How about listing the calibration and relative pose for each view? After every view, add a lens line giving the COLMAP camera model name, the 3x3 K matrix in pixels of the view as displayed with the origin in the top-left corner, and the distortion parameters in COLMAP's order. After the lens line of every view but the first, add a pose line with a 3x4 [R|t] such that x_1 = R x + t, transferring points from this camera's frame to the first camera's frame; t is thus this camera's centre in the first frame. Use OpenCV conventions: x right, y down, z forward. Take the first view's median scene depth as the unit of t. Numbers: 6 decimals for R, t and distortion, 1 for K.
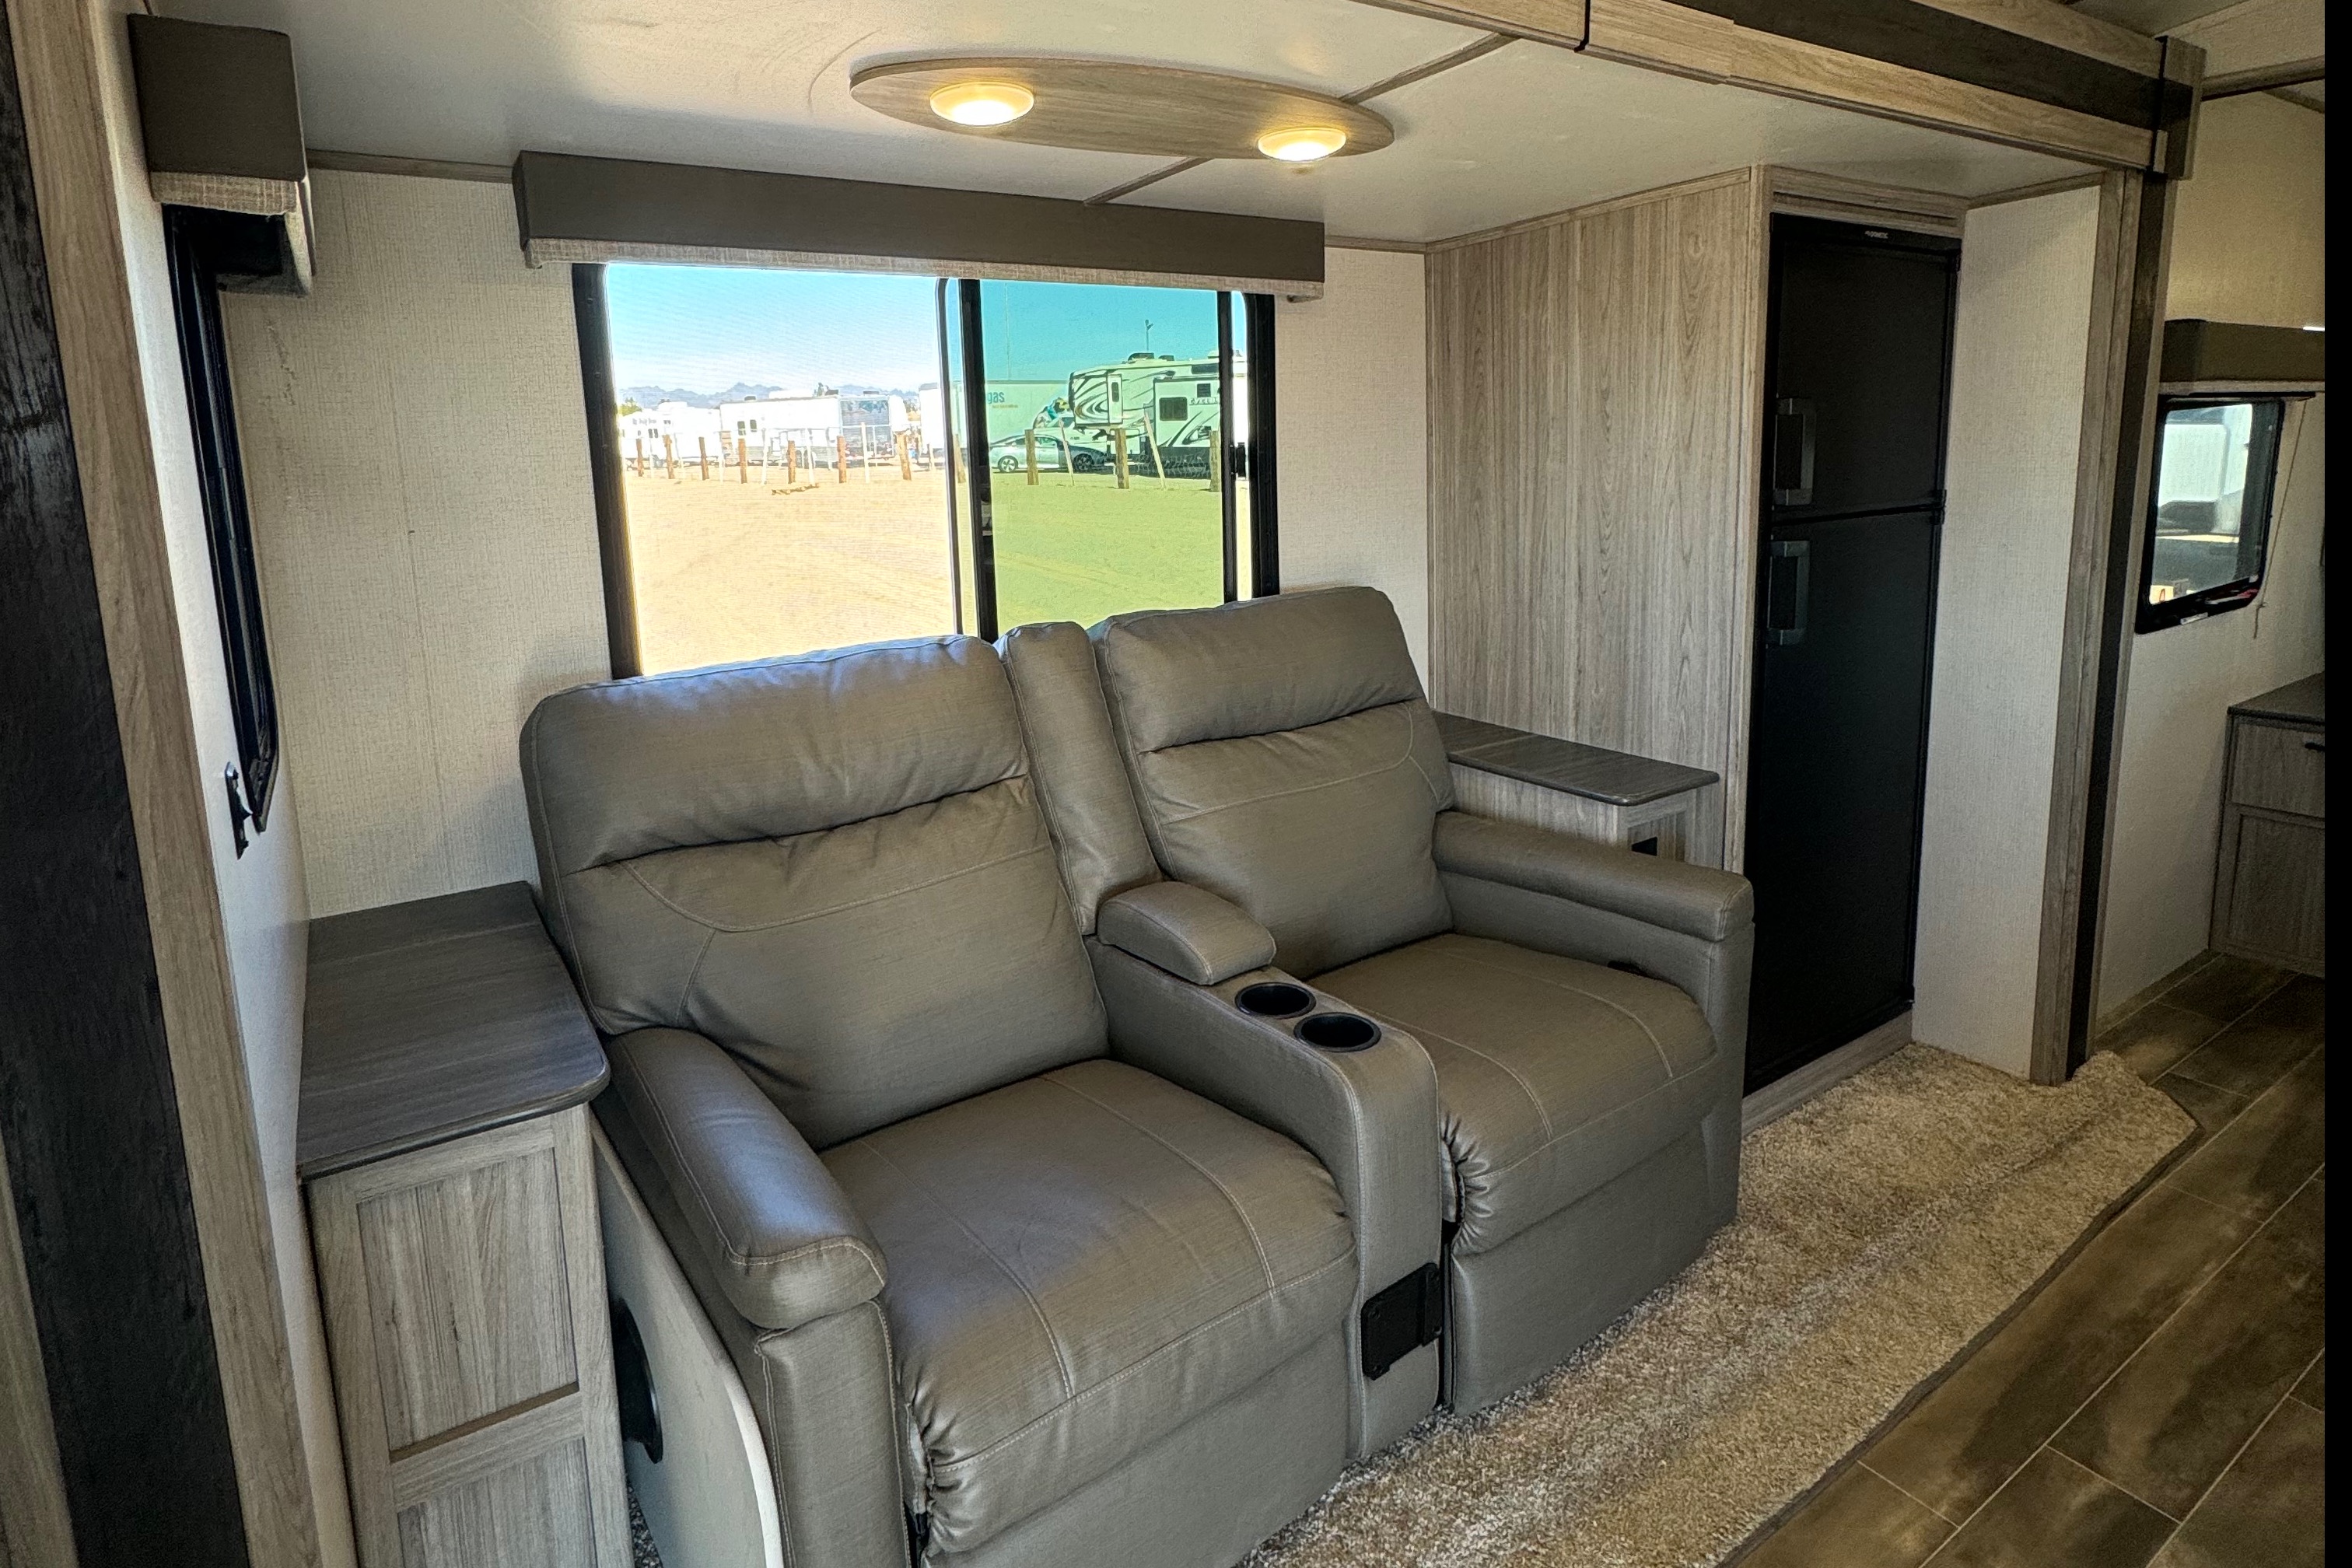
lens RADIAL K [[1248.7, 0, 1152.8], [0, 1248.7, 636.5], [0, 0, 1]] dist [-0.001508, 0.000084]
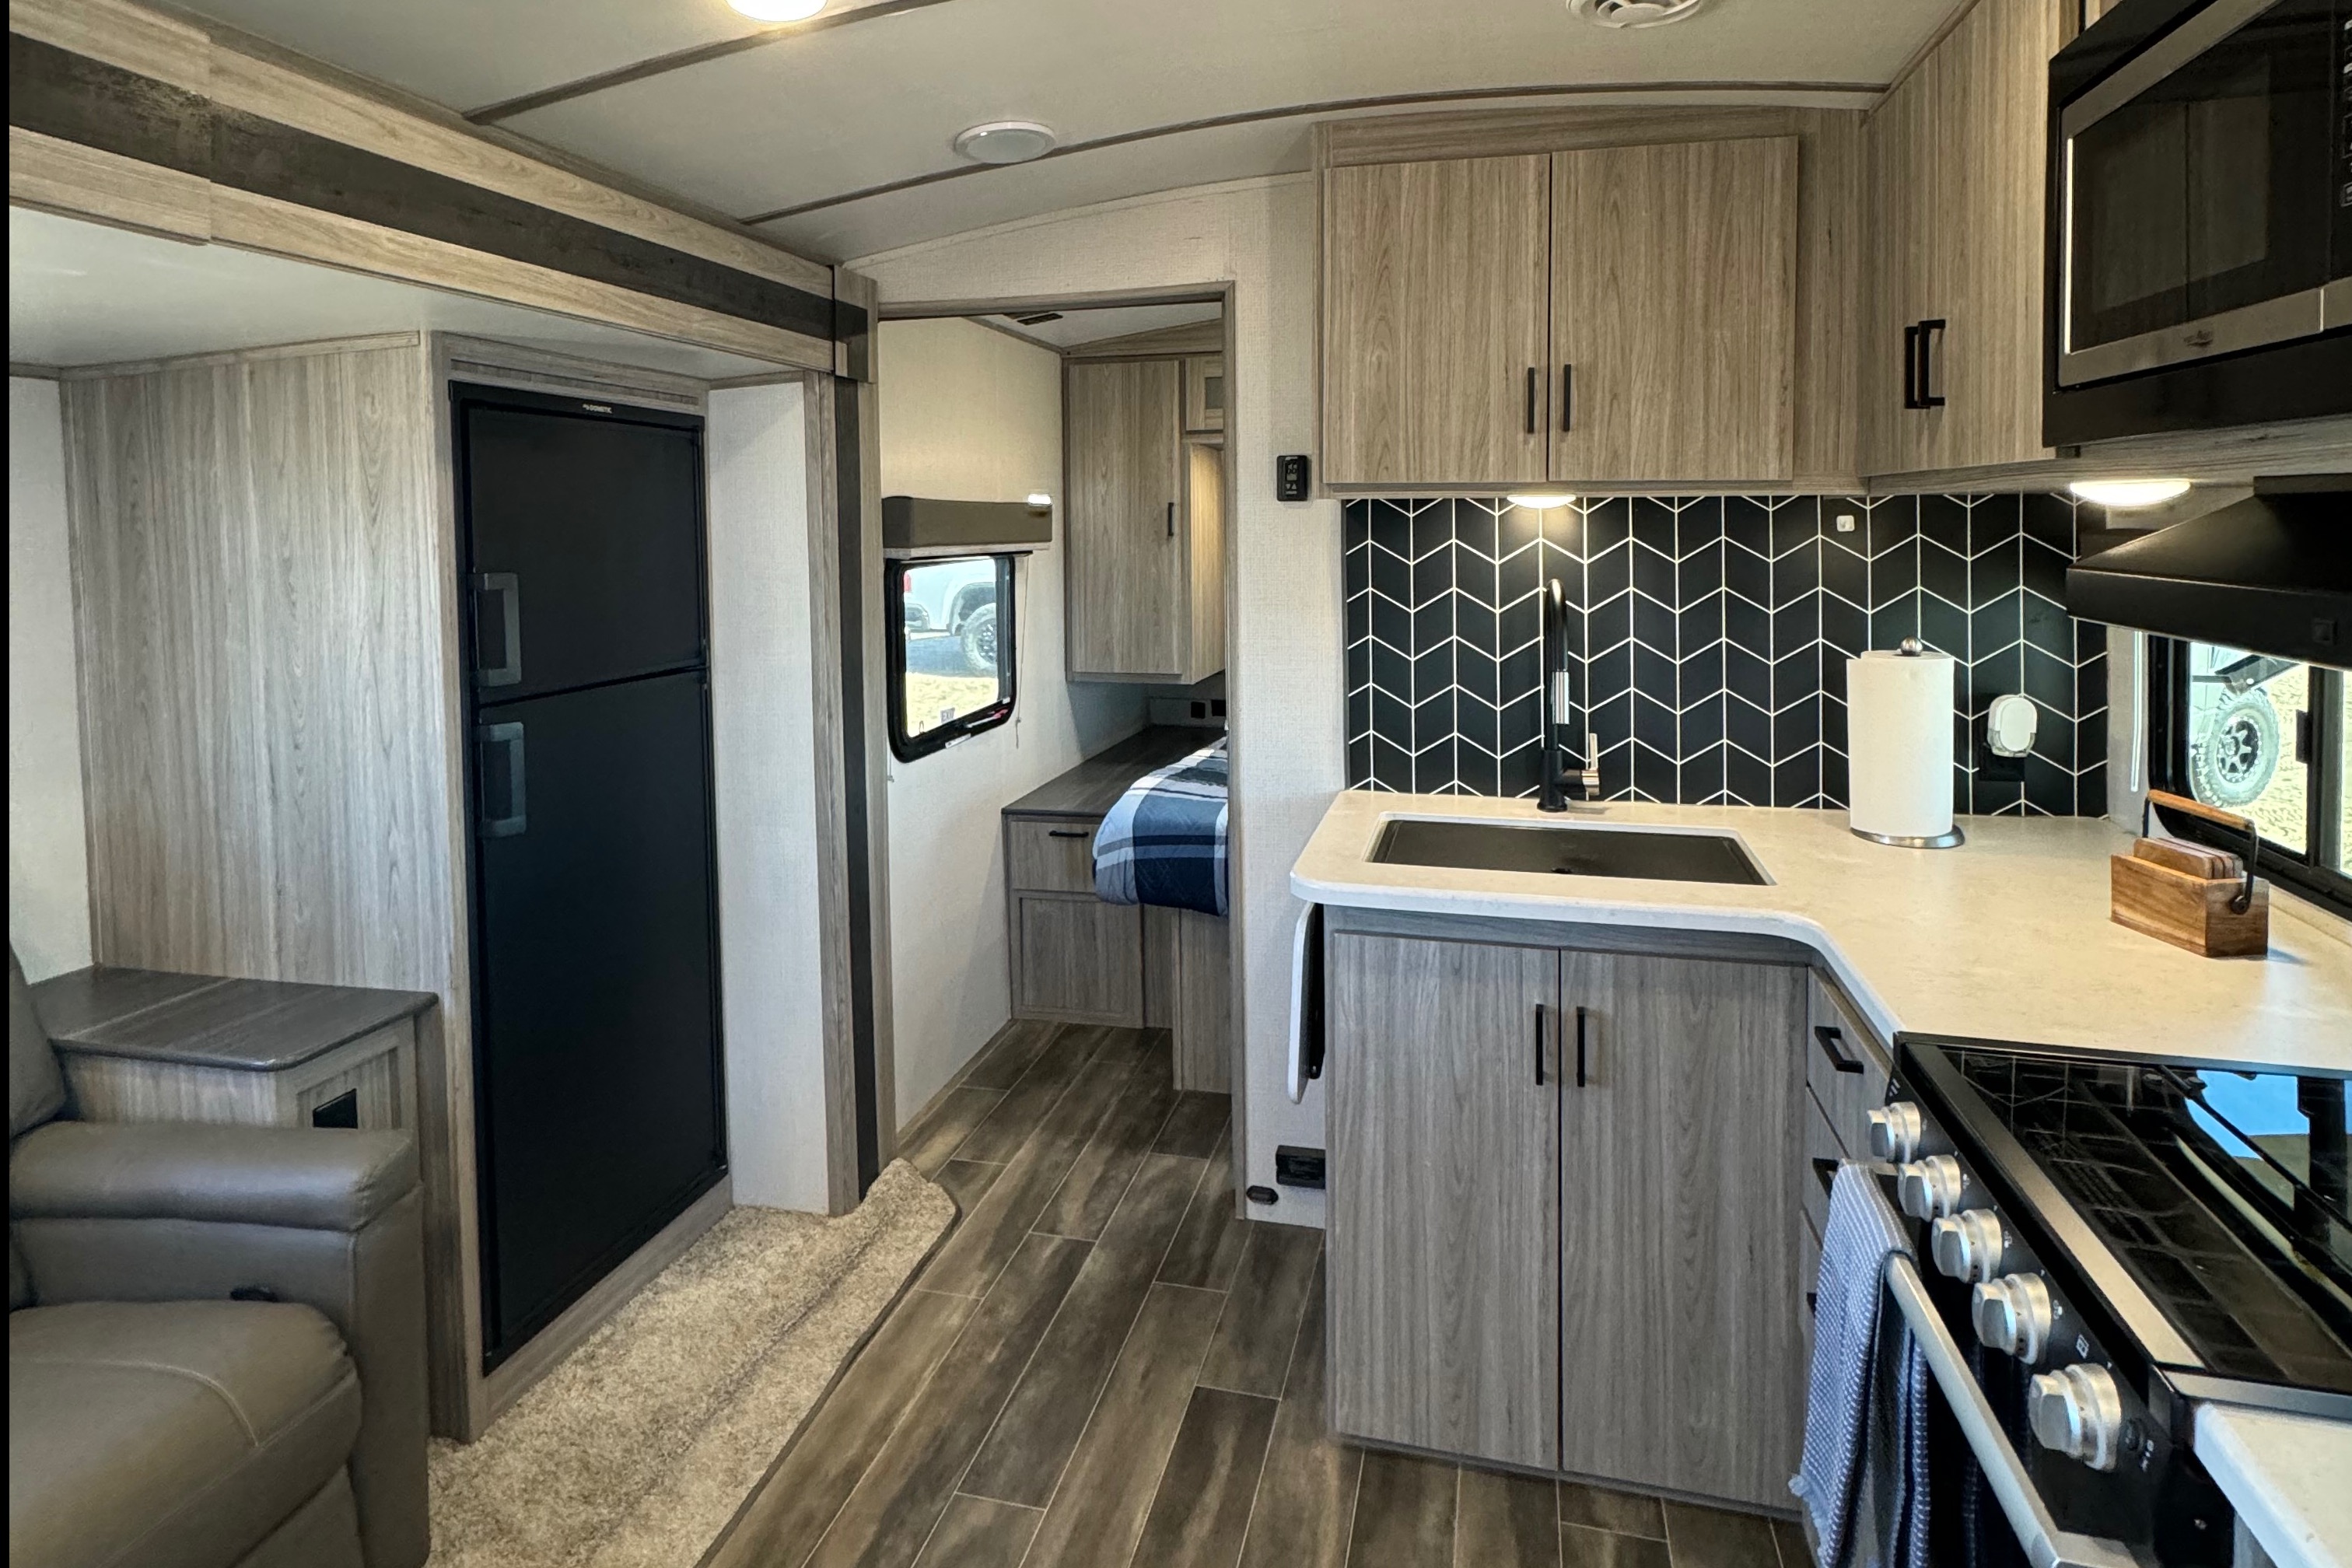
lens RADIAL K [[1248.7, 0, 1191.2], [0, 1248.7, 553.6], [0, 0, 1]] dist [-0.001508, 0.000084]
pose [[0.734495, -0.000146, 0.678615, 0.268062], [0.105044, 0.987972, -0.113481, -0.043687], [-0.670435, 0.154636, 0.725675, -0.042722]]
